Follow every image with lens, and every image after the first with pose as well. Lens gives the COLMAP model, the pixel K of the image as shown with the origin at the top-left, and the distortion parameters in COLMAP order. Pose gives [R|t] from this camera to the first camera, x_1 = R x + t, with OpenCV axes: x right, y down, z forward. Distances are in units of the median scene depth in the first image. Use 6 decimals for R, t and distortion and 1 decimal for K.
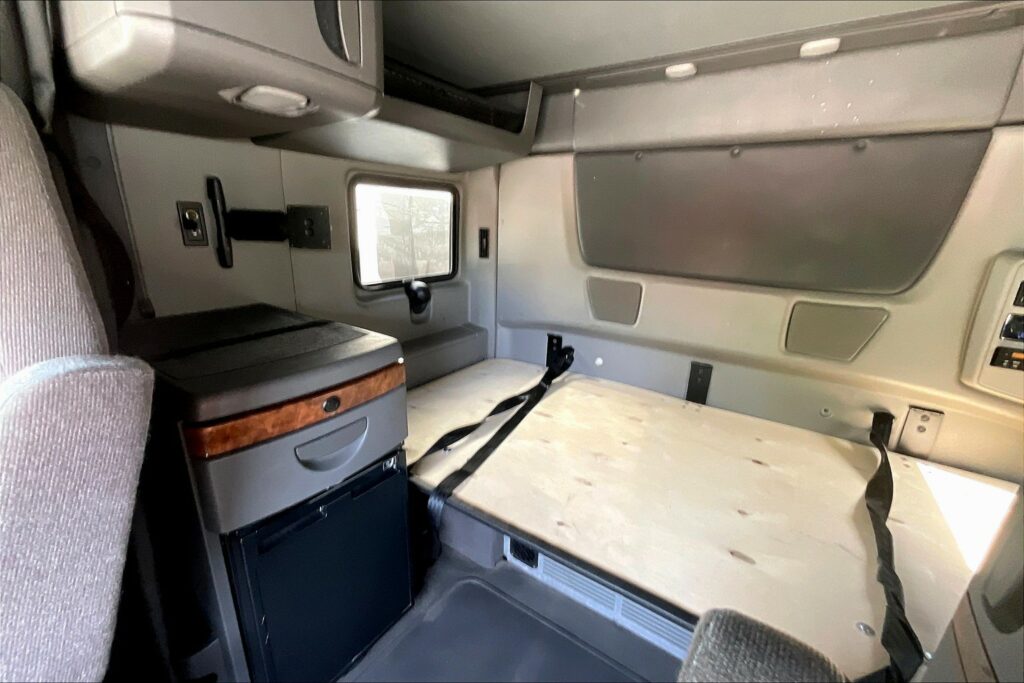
lens RADIAL K [[418.6, 0, 507.4], [0, 418.6, 342.5], [0, 0, 1]] dist [-0.002107, -0.000792]
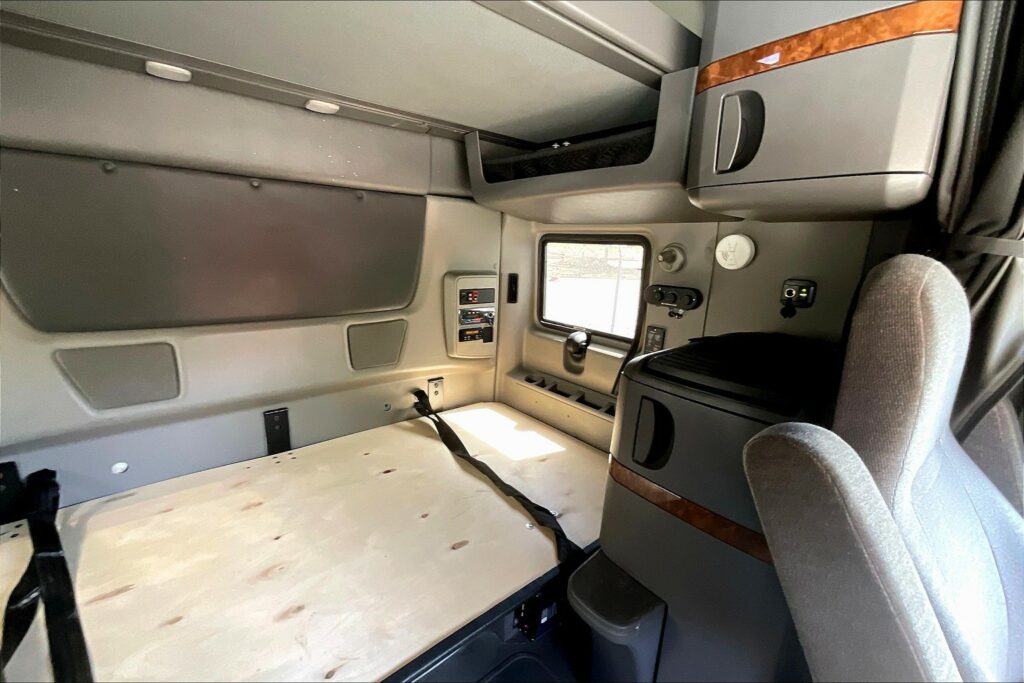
lens RADIAL K [[418.6, 0, 508.4], [0, 418.6, 340.1], [0, 0, 1]] dist [-0.002107, -0.000792]
pose [[0.257347, -0.230304, 0.938473, -0.267287], [0.245273, 0.954947, 0.167088, -0.145468], [-0.934673, 0.187182, 0.302240, 0.264846]]
